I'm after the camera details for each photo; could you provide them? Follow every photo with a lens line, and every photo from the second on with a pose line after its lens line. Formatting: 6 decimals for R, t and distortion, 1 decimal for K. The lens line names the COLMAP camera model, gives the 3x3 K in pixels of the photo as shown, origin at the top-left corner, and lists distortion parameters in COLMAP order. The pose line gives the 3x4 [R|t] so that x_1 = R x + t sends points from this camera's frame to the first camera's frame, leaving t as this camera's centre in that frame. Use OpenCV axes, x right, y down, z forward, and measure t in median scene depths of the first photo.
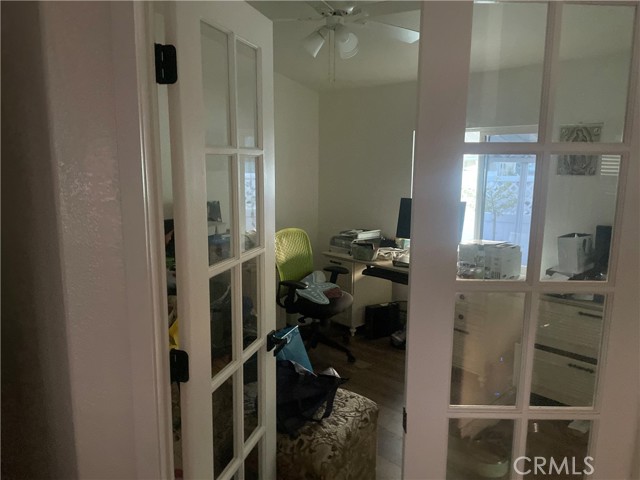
lens RADIAL K [[481.8, 0, 318.3], [0, 481.8, 244.5], [0, 0, 1]] dist [0.080158, -0.107072]
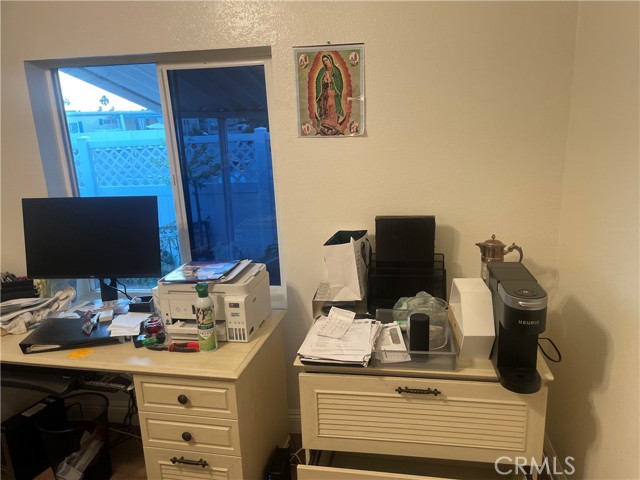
lens RADIAL K [[481.8, 0, 322.6], [0, 481.8, 243.7], [0, 0, 1]] dist [0.080158, -0.107072]
pose [[0.809961, -0.189157, 0.555143, 0.166954], [0.143277, 0.981699, 0.125456, -0.088615], [-0.568714, -0.022075, 0.822239, 0.519589]]
